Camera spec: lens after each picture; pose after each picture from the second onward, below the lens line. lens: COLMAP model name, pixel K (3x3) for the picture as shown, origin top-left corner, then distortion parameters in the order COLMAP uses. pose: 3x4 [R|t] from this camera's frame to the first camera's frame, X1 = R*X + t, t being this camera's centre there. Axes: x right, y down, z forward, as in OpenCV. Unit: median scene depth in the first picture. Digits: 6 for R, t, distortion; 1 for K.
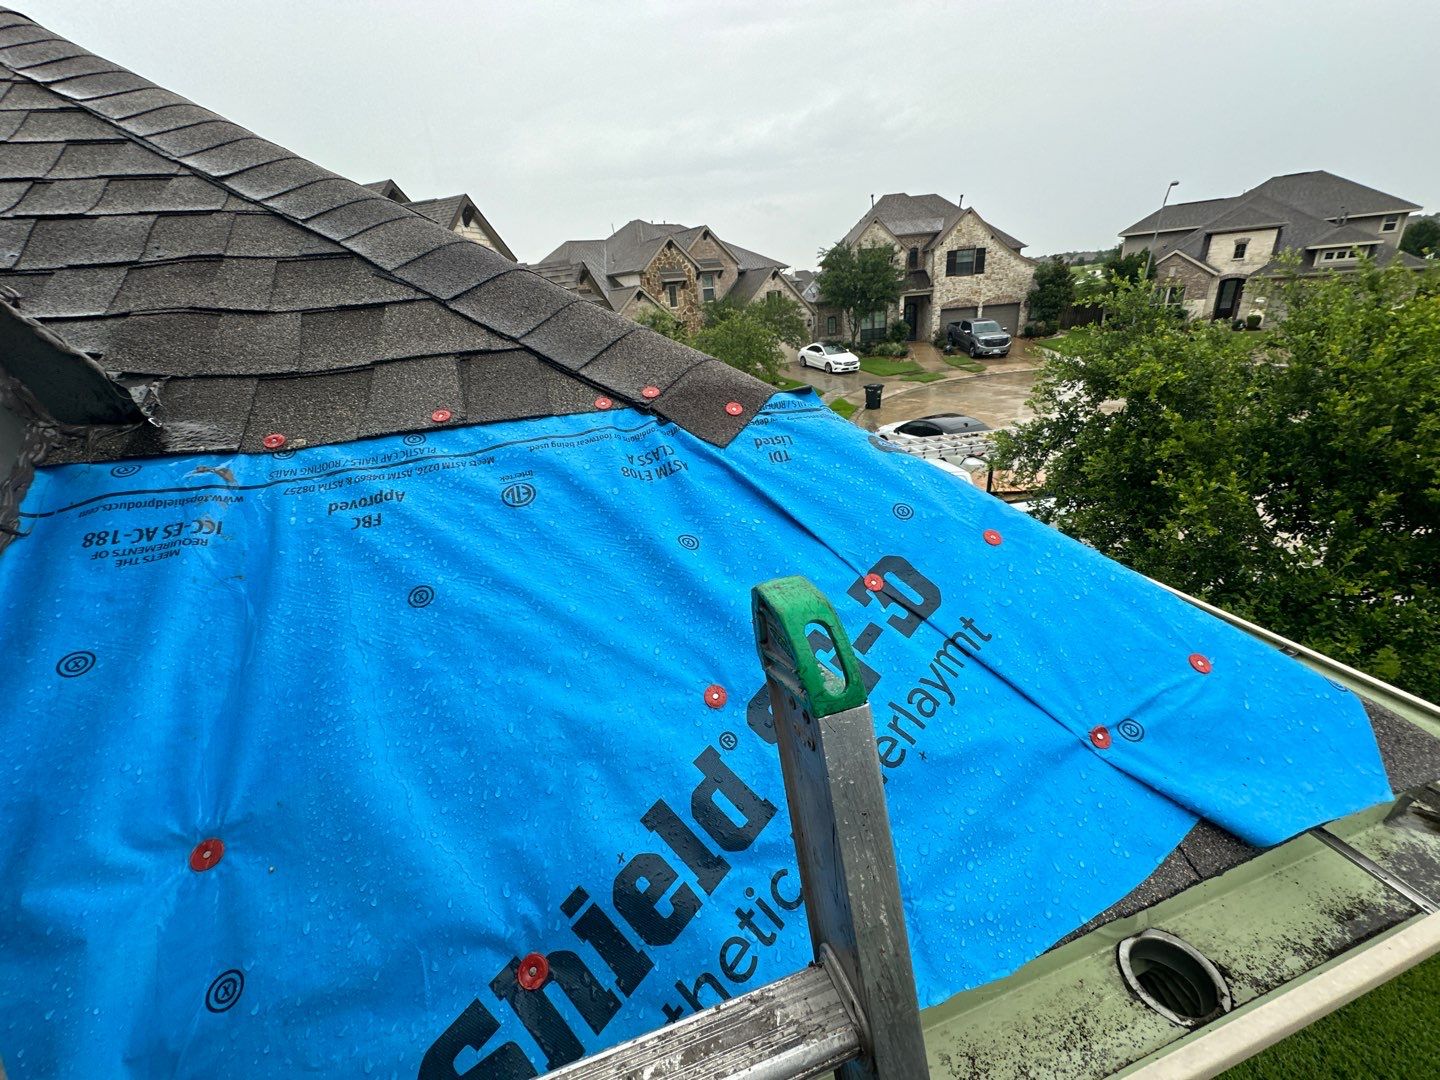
lens RADIAL K [[565.8, 0, 716.2], [0, 565.8, 539.0], [0, 0, 1]] dist [-0.001303, 0.000100]
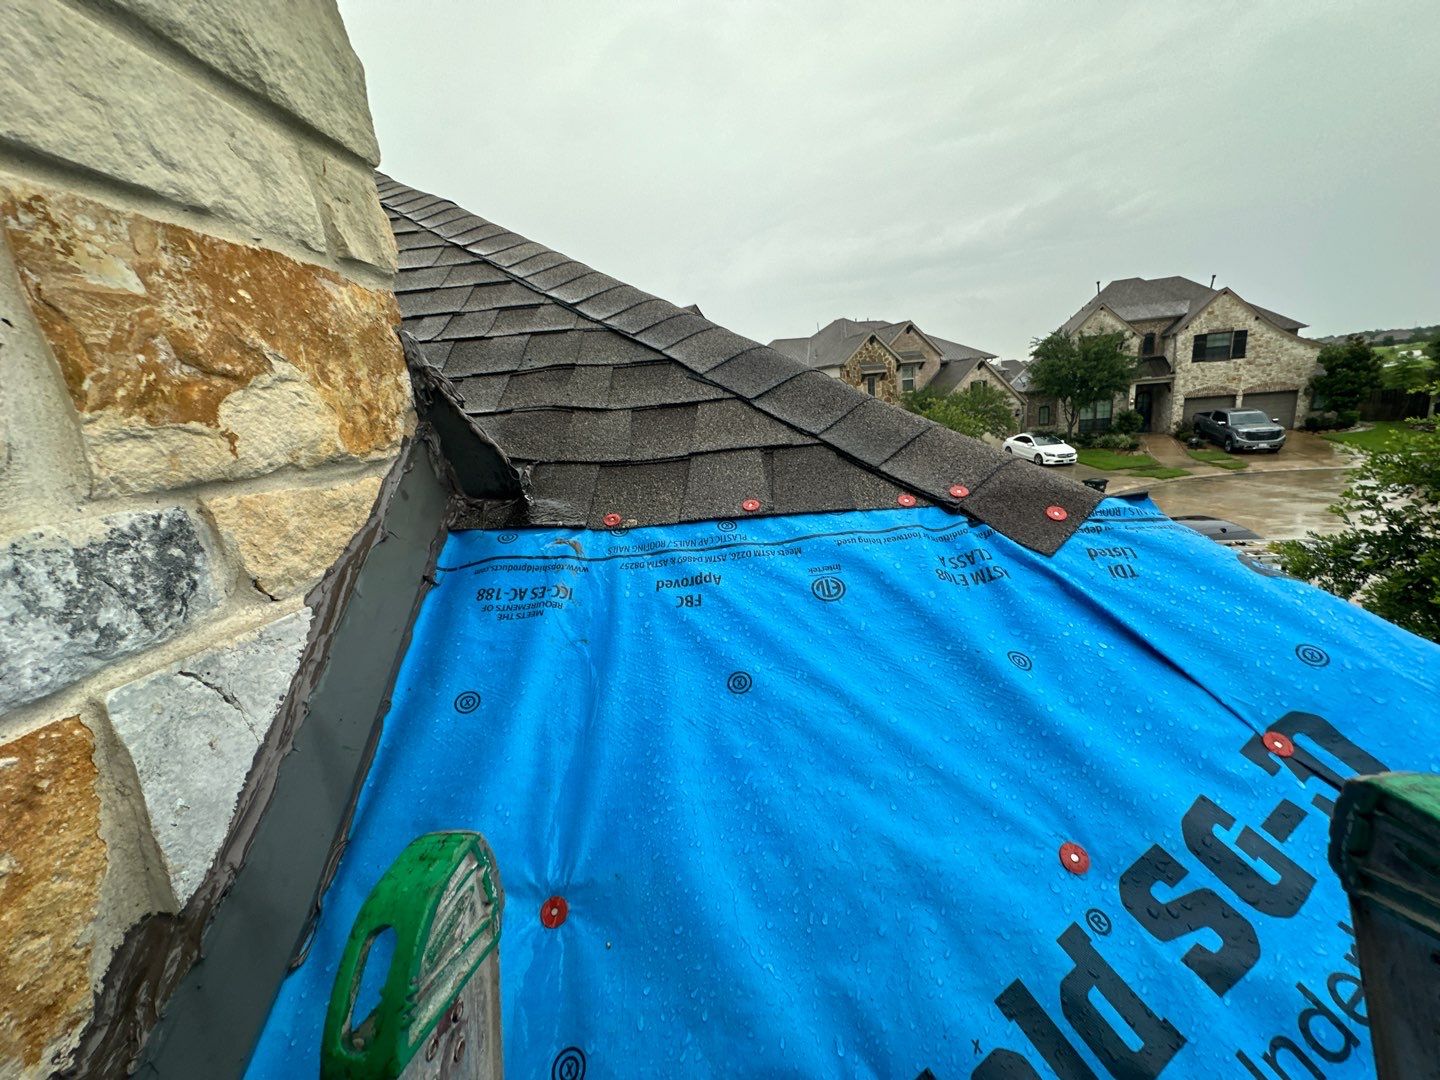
lens RADIAL K [[565.8, 0, 722.7], [0, 565.8, 541.6], [0, 0, 1]] dist [-0.001303, 0.000100]
pose [[0.951282, 0.071463, -0.299925, -0.235993], [-0.112397, 0.986206, -0.121511, -0.018079], [0.287105, 0.149302, 0.946192, -0.003059]]
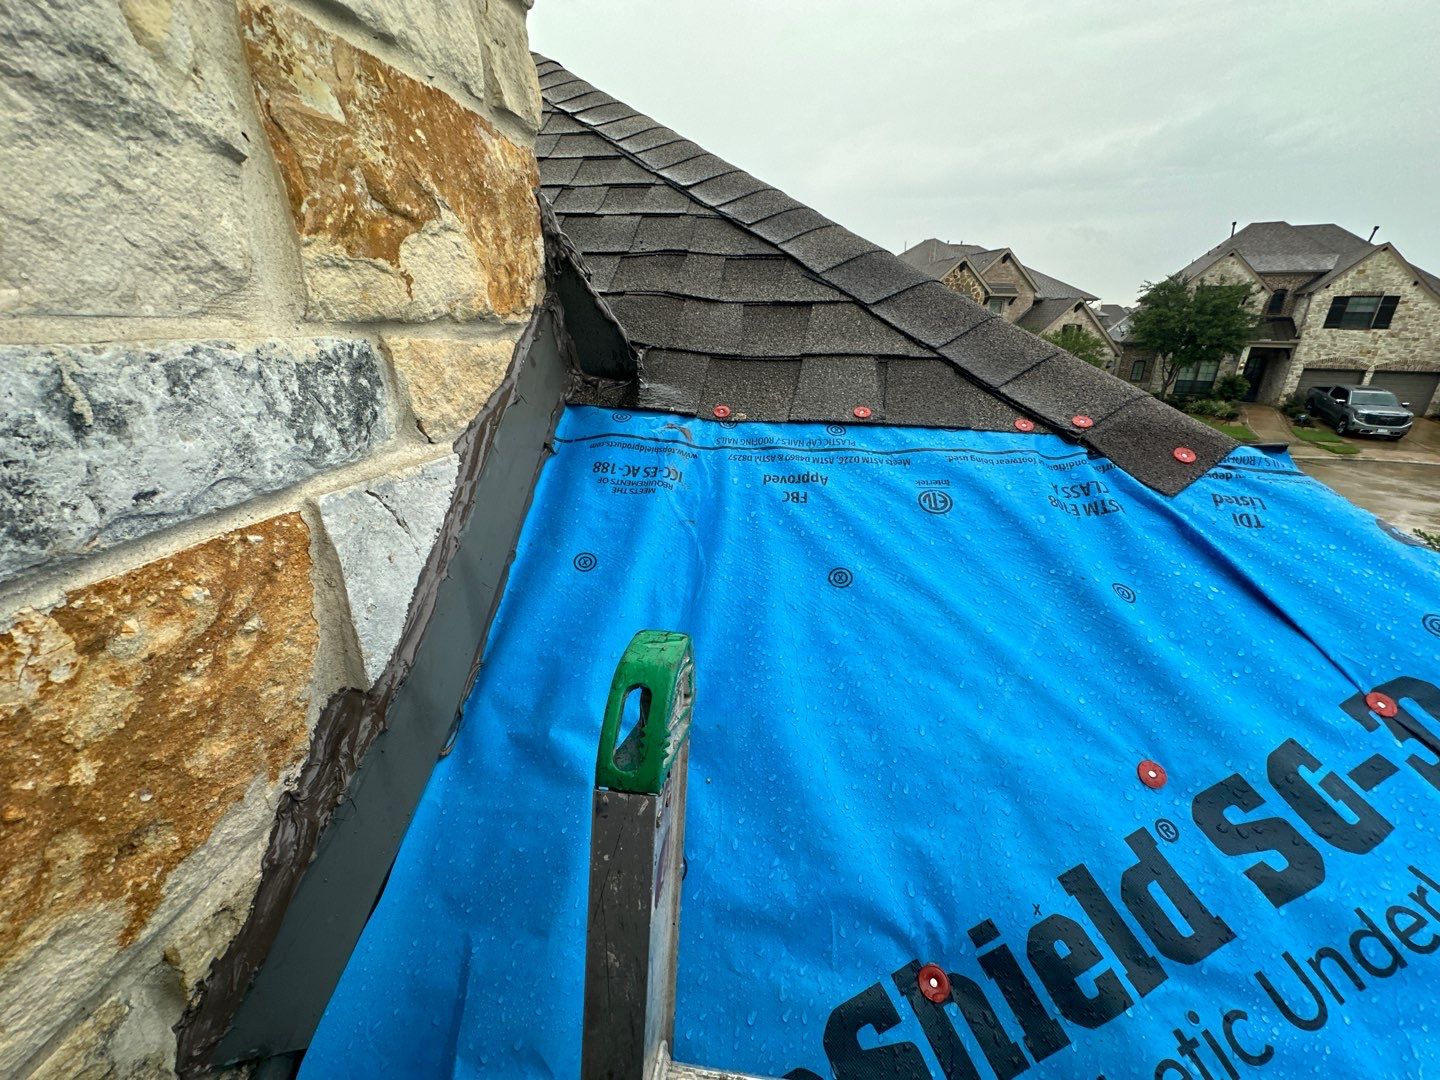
lens RADIAL K [[565.8, 0, 723.9], [0, 565.8, 539.4], [0, 0, 1]] dist [-0.001303, 0.000100]
pose [[0.907800, 0.231661, -0.349617, -0.325703], [-0.238947, 0.970765, 0.022802, 0.053853], [0.344678, 0.062840, 0.936615, -0.063331]]
